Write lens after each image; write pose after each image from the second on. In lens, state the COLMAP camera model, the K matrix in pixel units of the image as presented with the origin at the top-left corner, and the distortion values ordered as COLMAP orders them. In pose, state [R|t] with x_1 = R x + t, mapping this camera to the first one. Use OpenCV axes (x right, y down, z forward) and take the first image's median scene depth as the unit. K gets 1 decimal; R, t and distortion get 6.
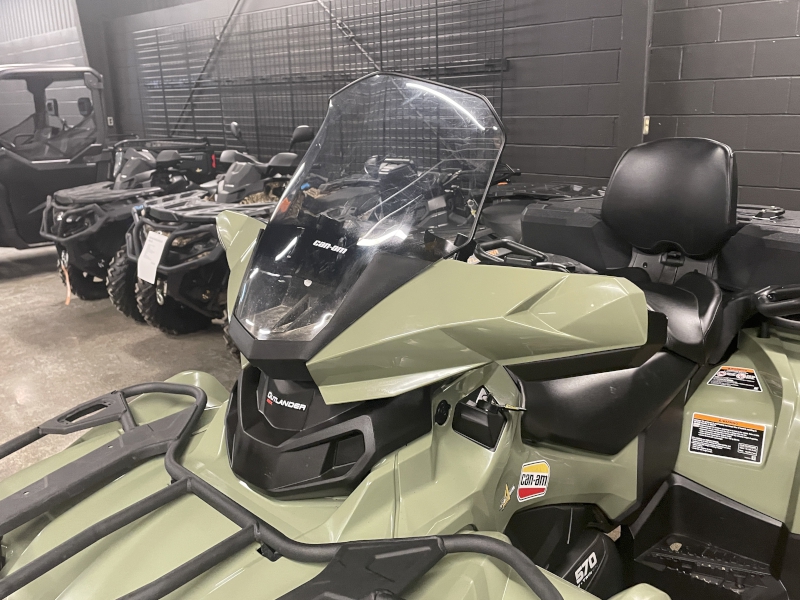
lens RADIAL K [[670.7, 0, 400.0], [0, 670.7, 300.0], [0, 0, 1]] dist [0.076275, -0.095585]
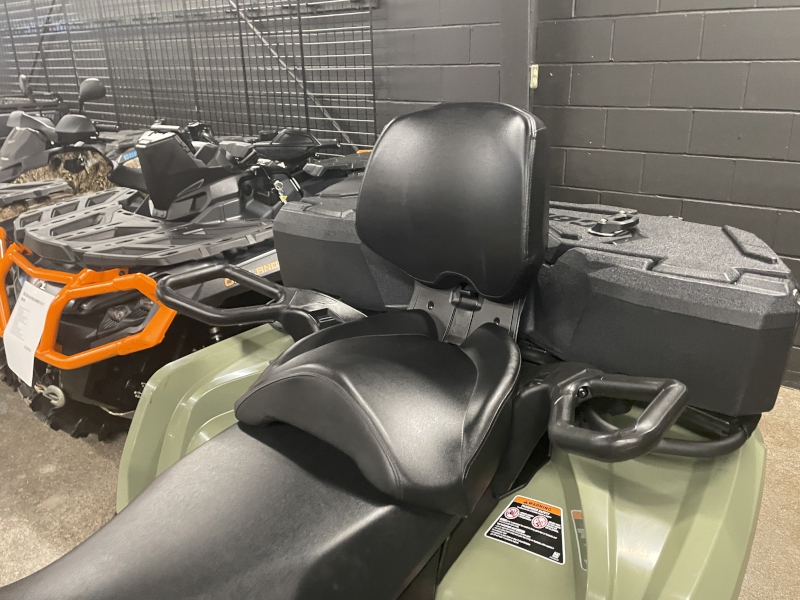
lens RADIAL K [[670.7, 0, 400.0], [0, 670.7, 300.0], [0, 0, 1]] dist [0.076275, -0.095585]
pose [[0.998463, -0.024949, 0.049491, 0.322084], [0.021543, 0.997440, 0.068186, -0.107149], [-0.051065, -0.067015, 0.996444, 0.396704]]
